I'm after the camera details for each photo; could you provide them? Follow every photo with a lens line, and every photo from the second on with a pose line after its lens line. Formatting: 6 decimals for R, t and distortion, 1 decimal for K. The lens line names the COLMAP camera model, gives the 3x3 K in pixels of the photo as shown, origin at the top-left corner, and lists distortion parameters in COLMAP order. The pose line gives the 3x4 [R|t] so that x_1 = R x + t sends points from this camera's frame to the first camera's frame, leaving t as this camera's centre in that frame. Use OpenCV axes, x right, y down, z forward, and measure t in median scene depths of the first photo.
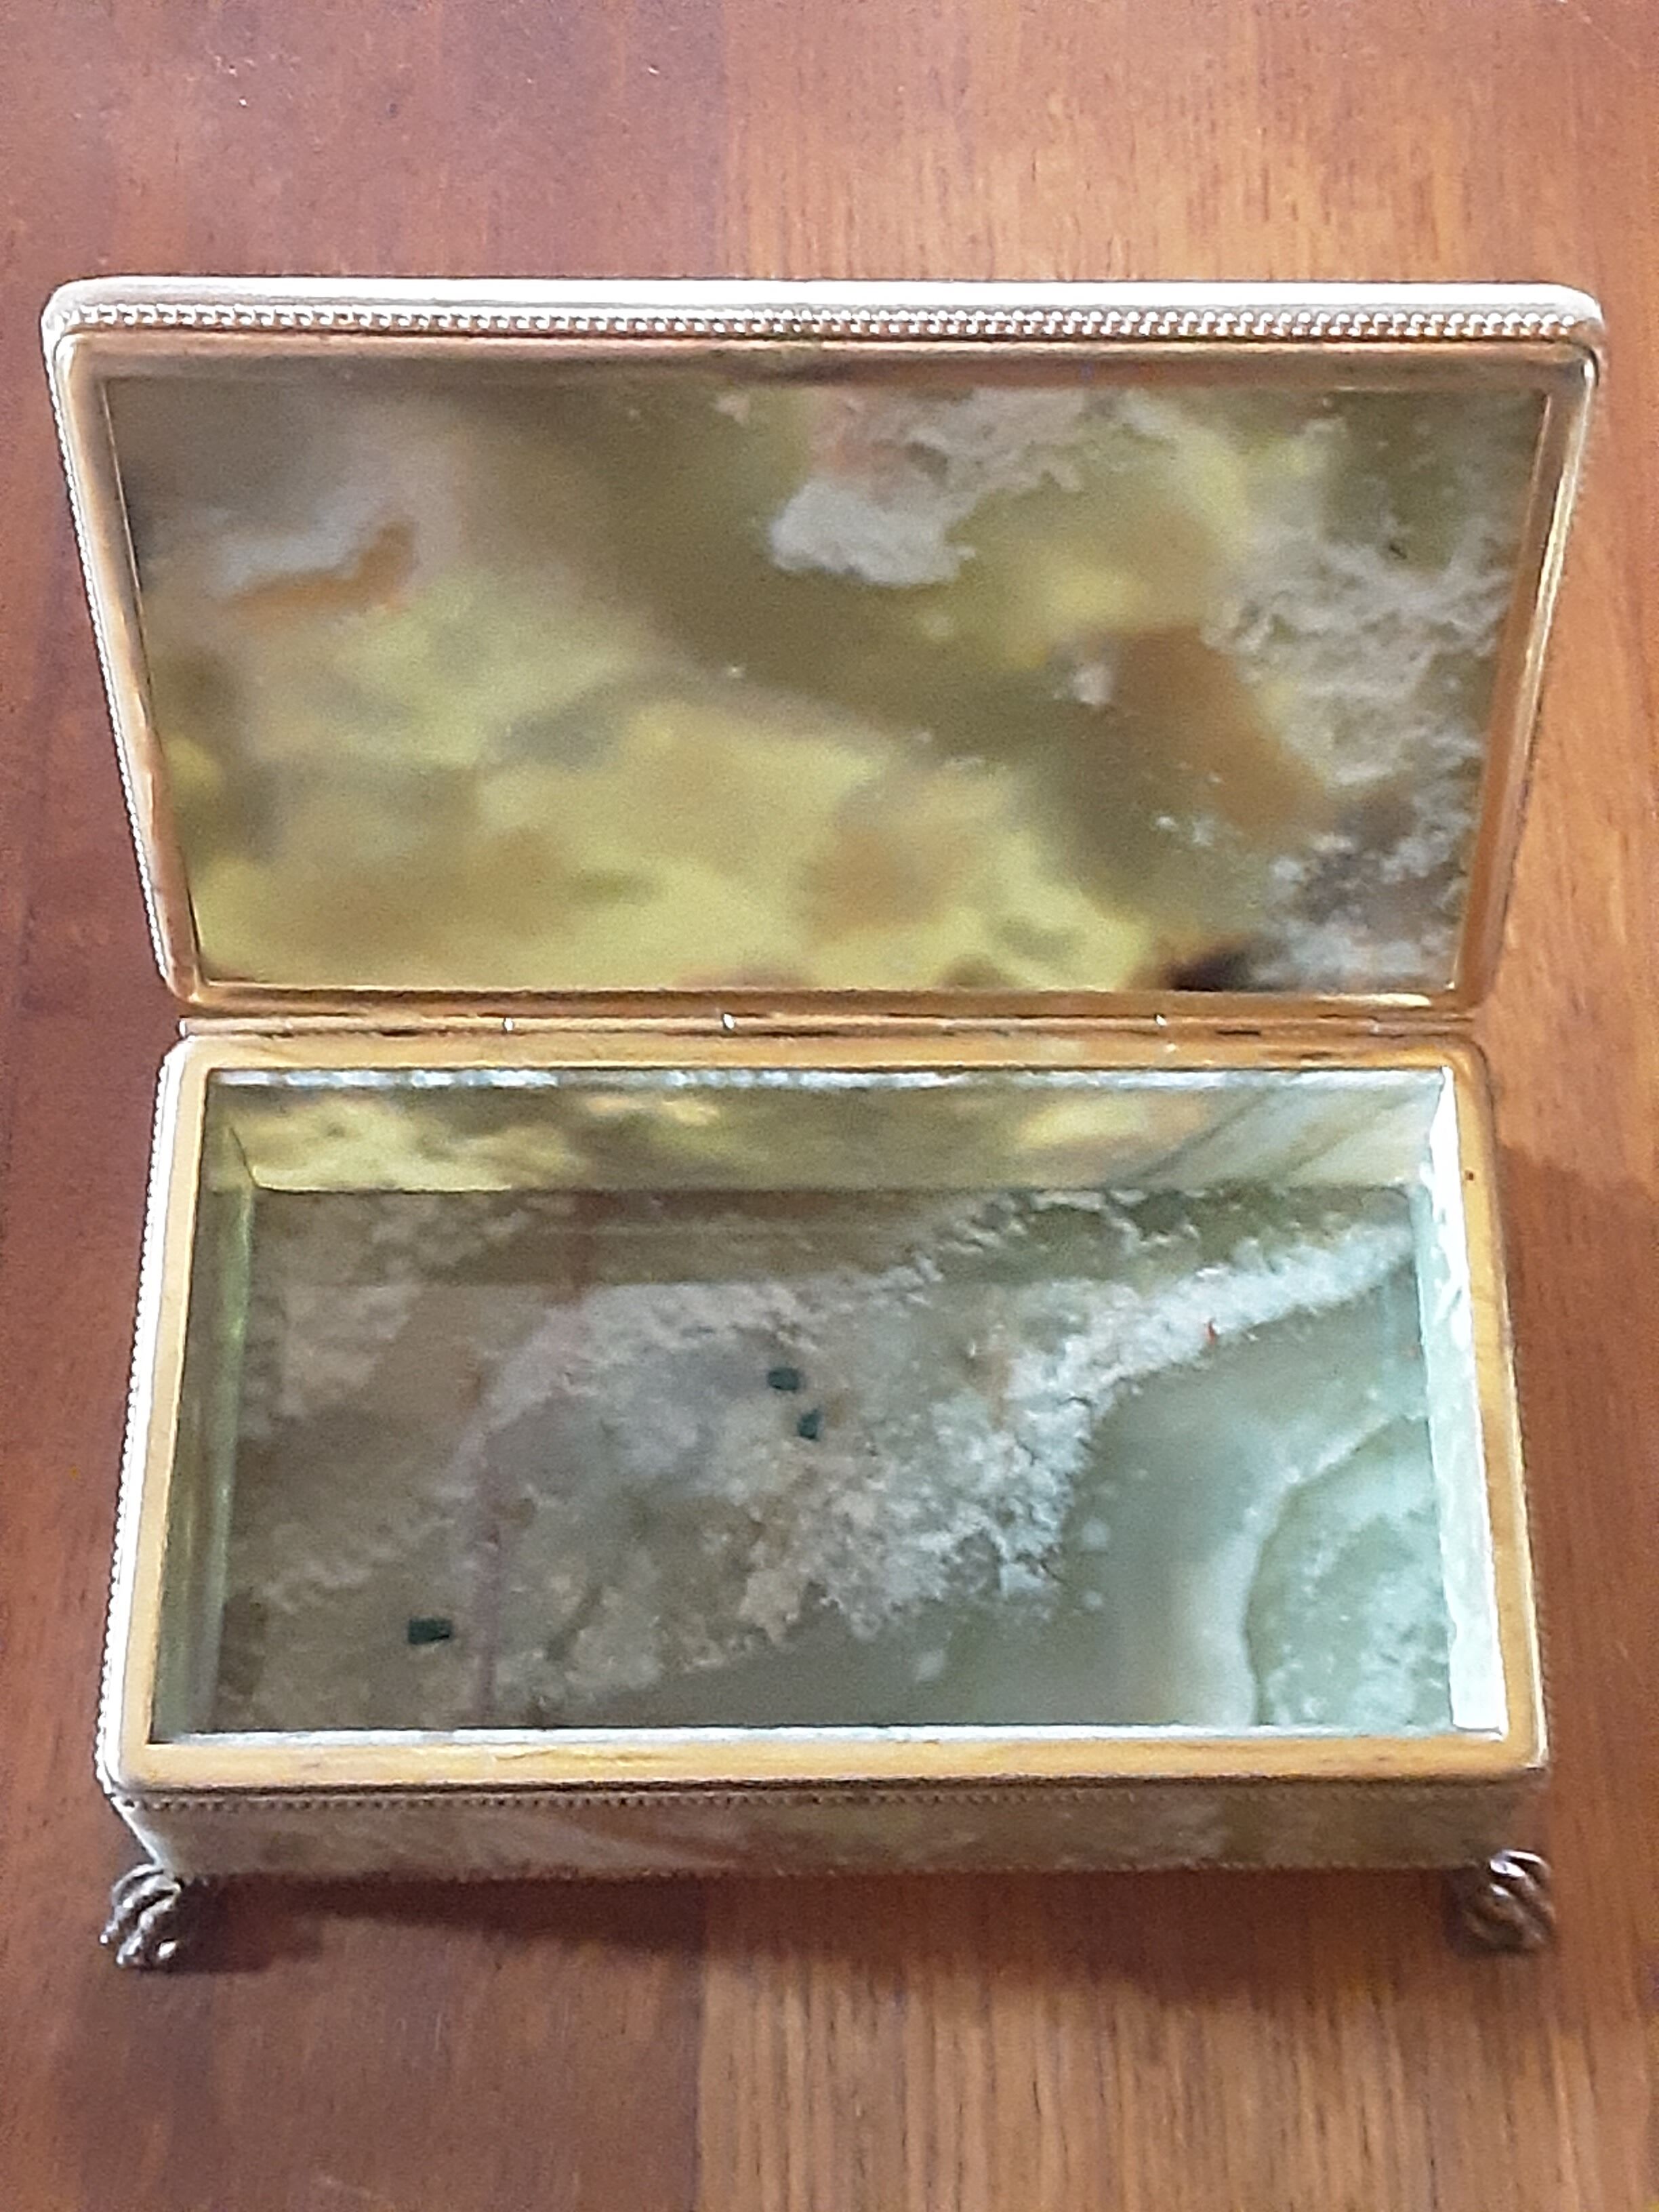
lens RADIAL K [[3594.9, 0, 833.6], [0, 3594.9, 1231.8], [0, 0, 1]] dist [0.166515, -0.129986]
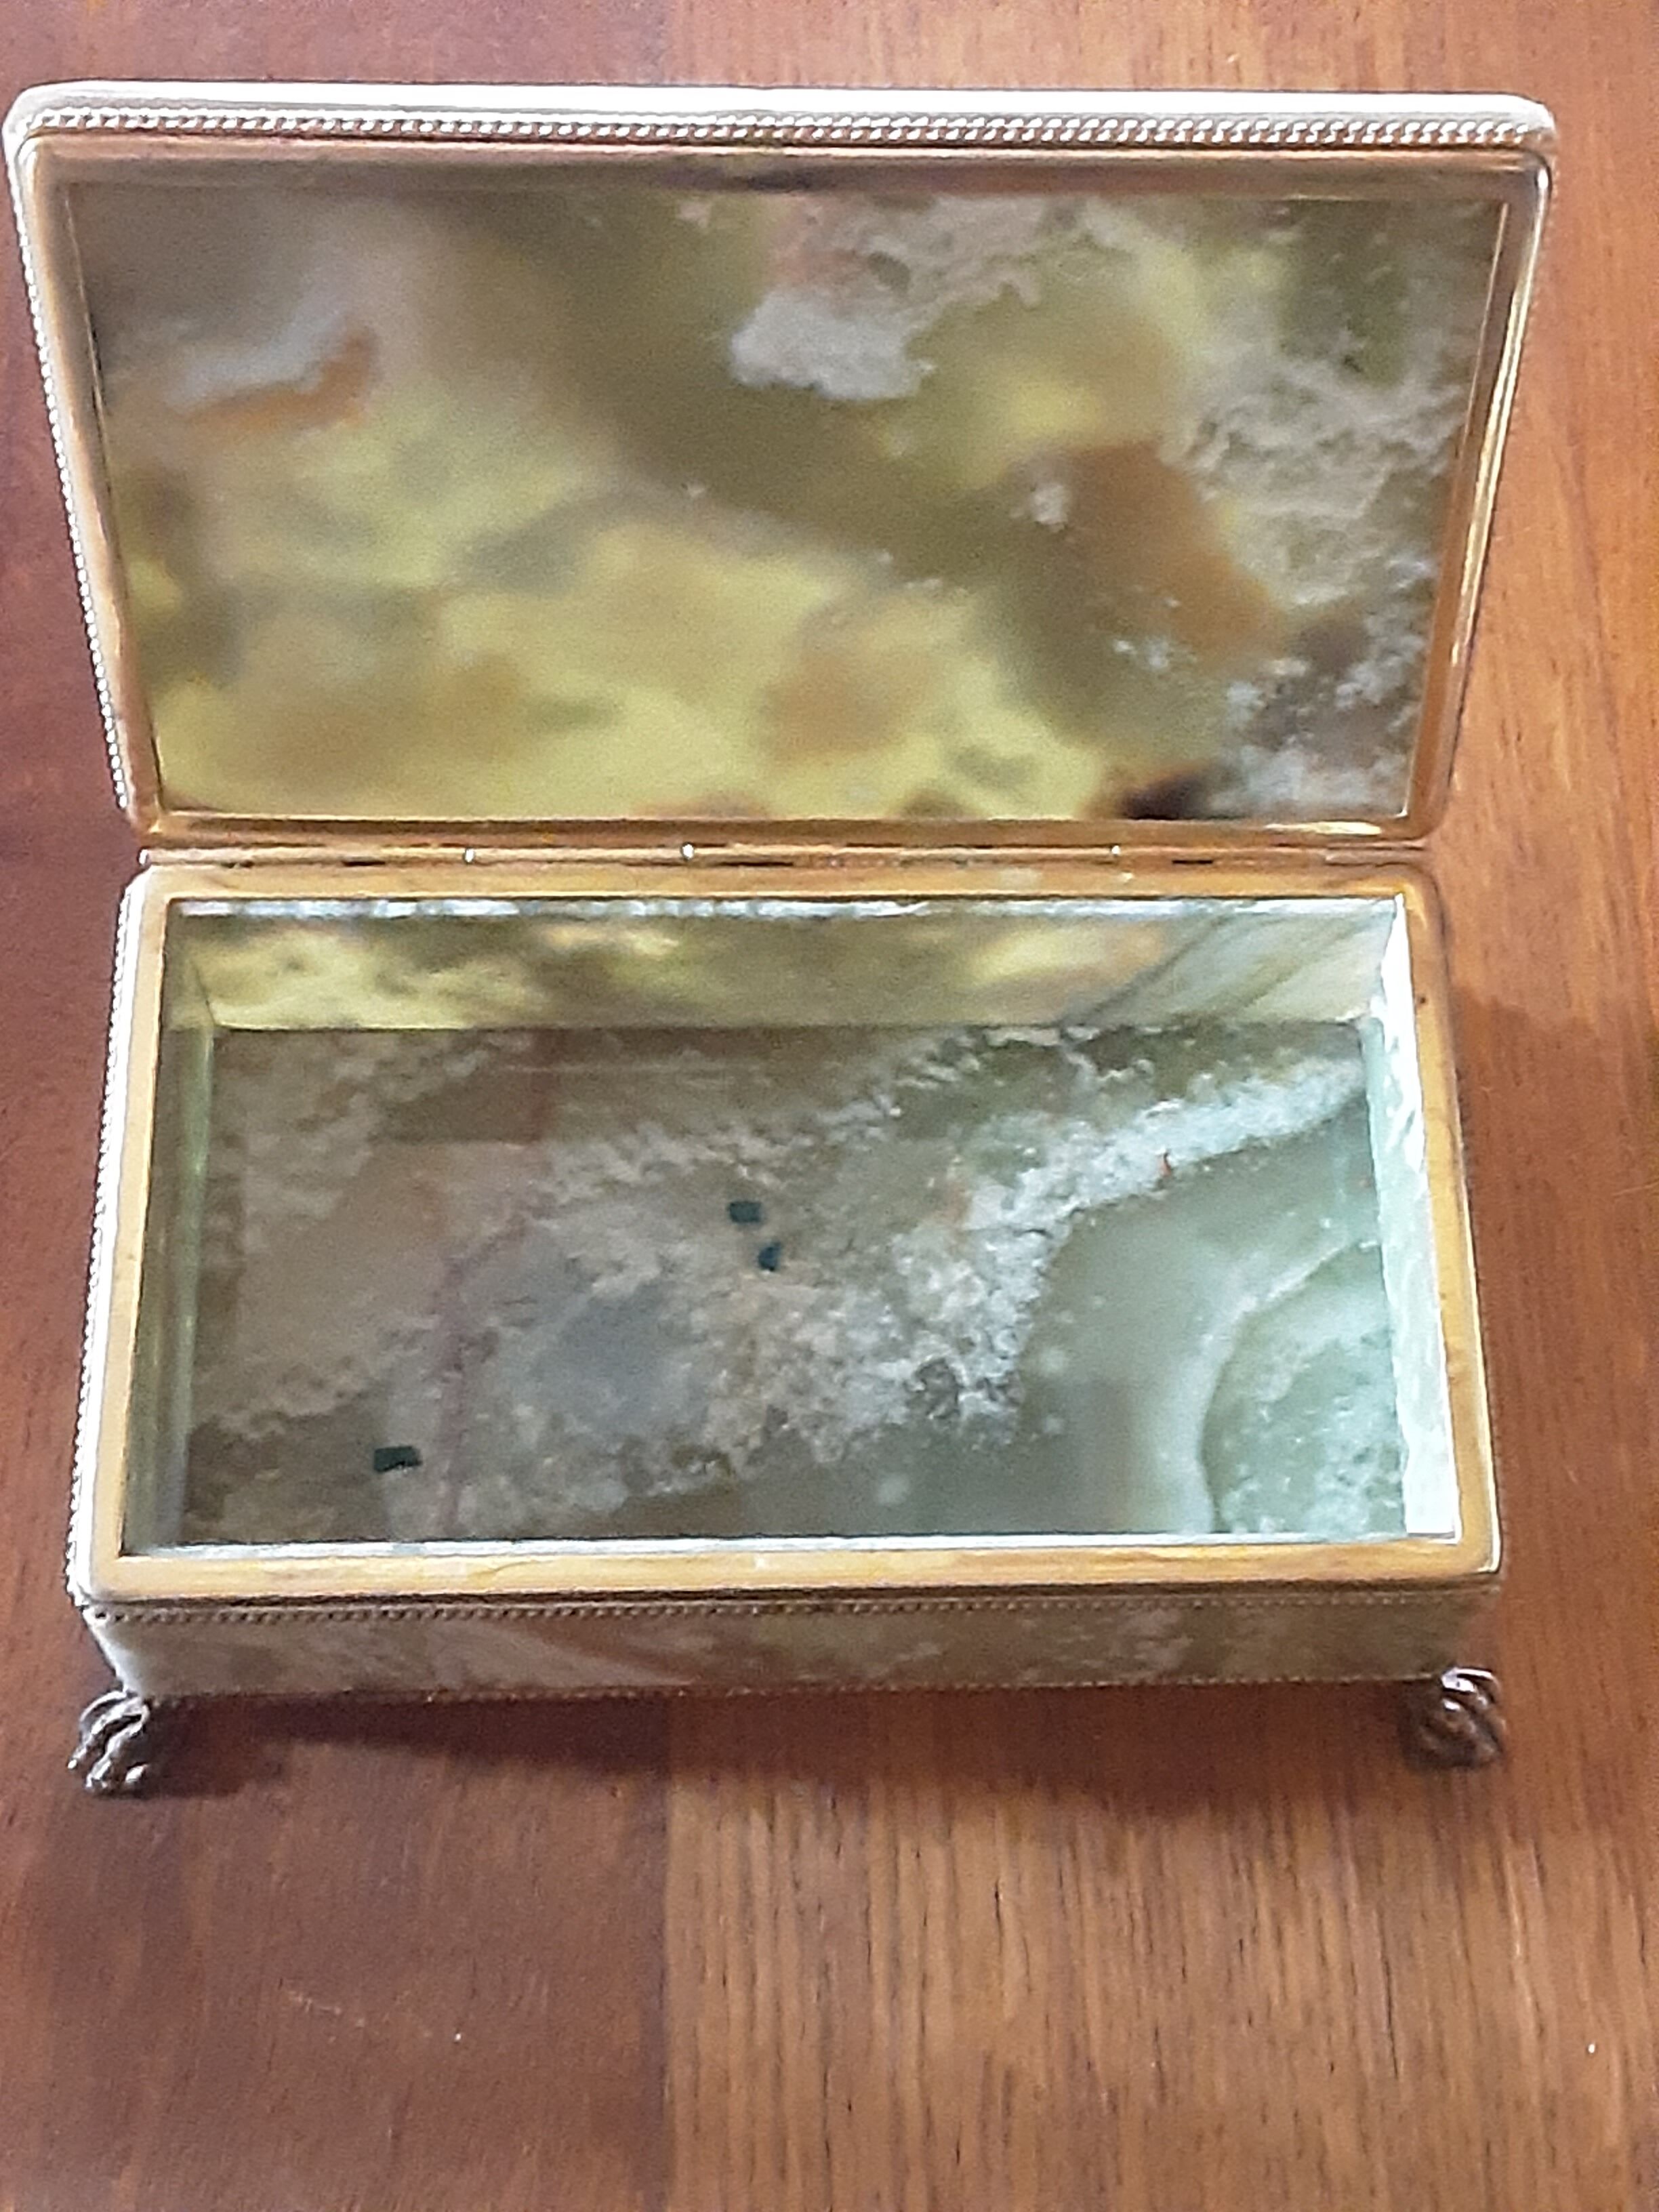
lens RADIAL K [[3594.9, 0, 833.6], [0, 3594.9, 1231.8], [0, 0, 1]] dist [0.166515, -0.129986]
pose [[0.999730, -0.004981, 0.022696, -0.012033], [0.004916, 0.999984, 0.002901, 0.045237], [-0.022711, -0.002789, 0.999738, -0.008468]]
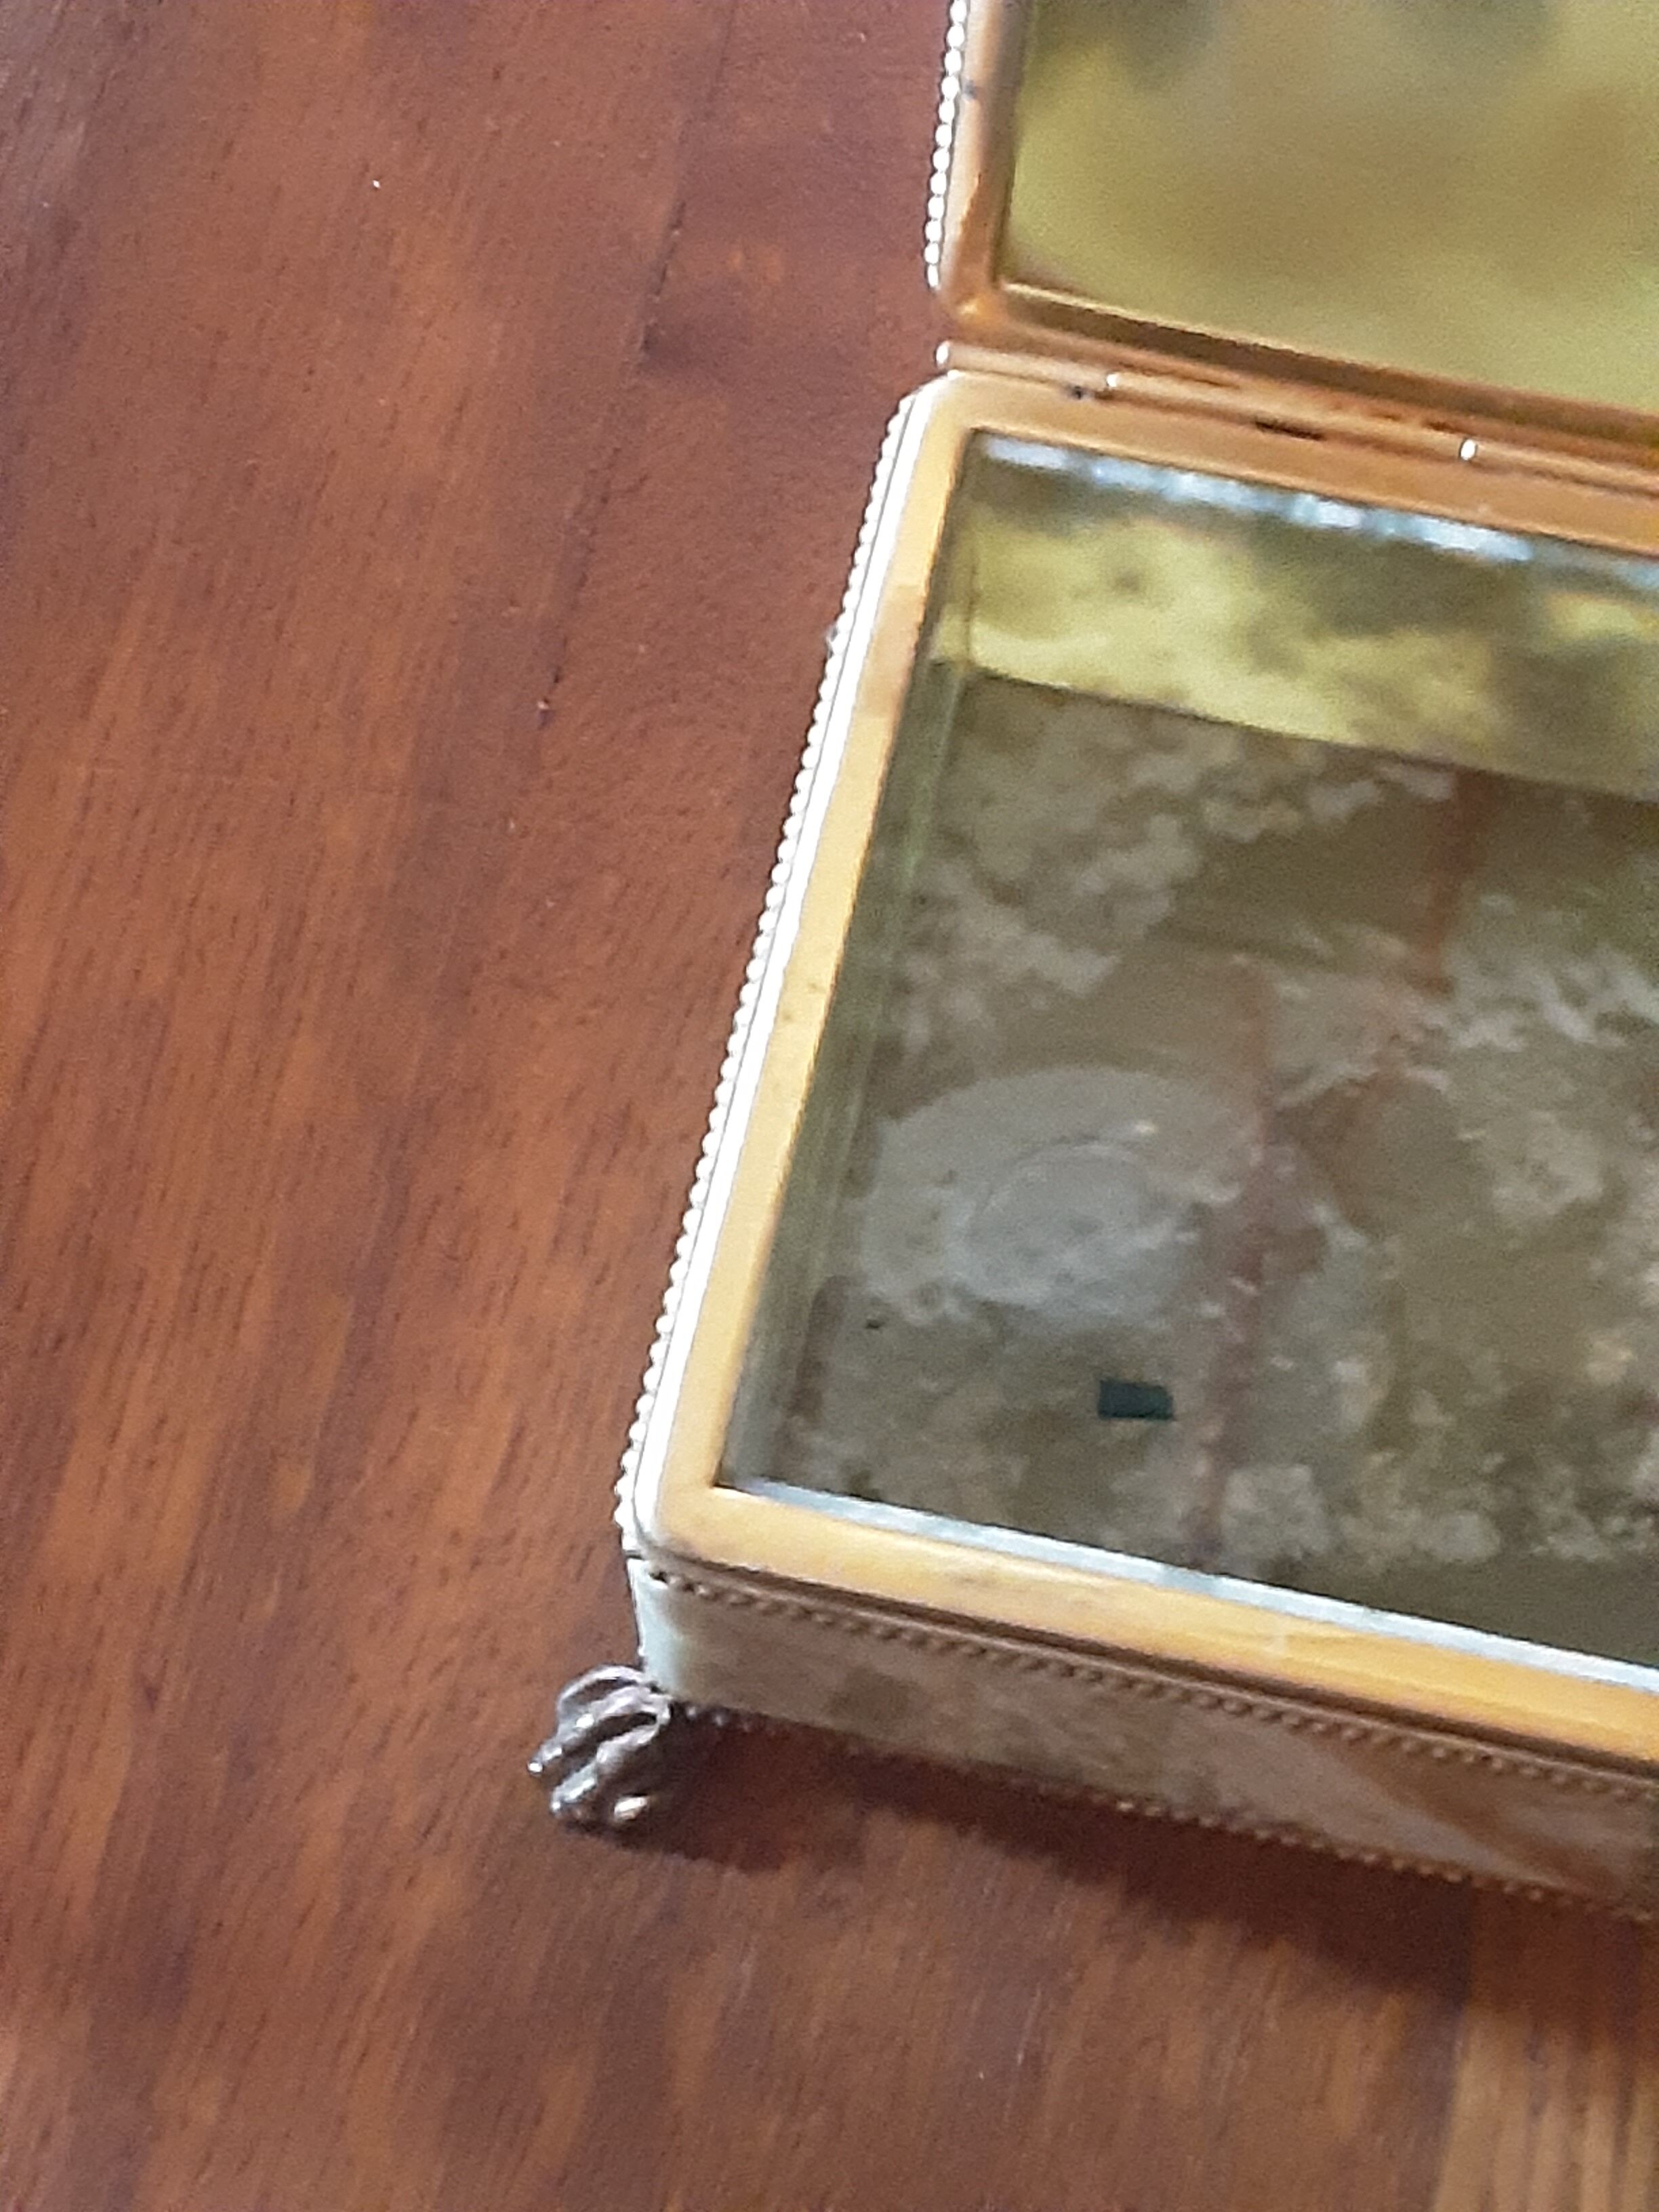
lens RADIAL K [[3594.9, 0, 833.6], [0, 3594.9, 1231.8], [0, 0, 1]] dist [0.166515, -0.129986]
pose [[0.976378, 0.205398, -0.067069, -0.126757], [-0.202521, 0.978136, 0.047271, 0.063720], [0.075312, -0.032572, 0.996628, 0.383204]]
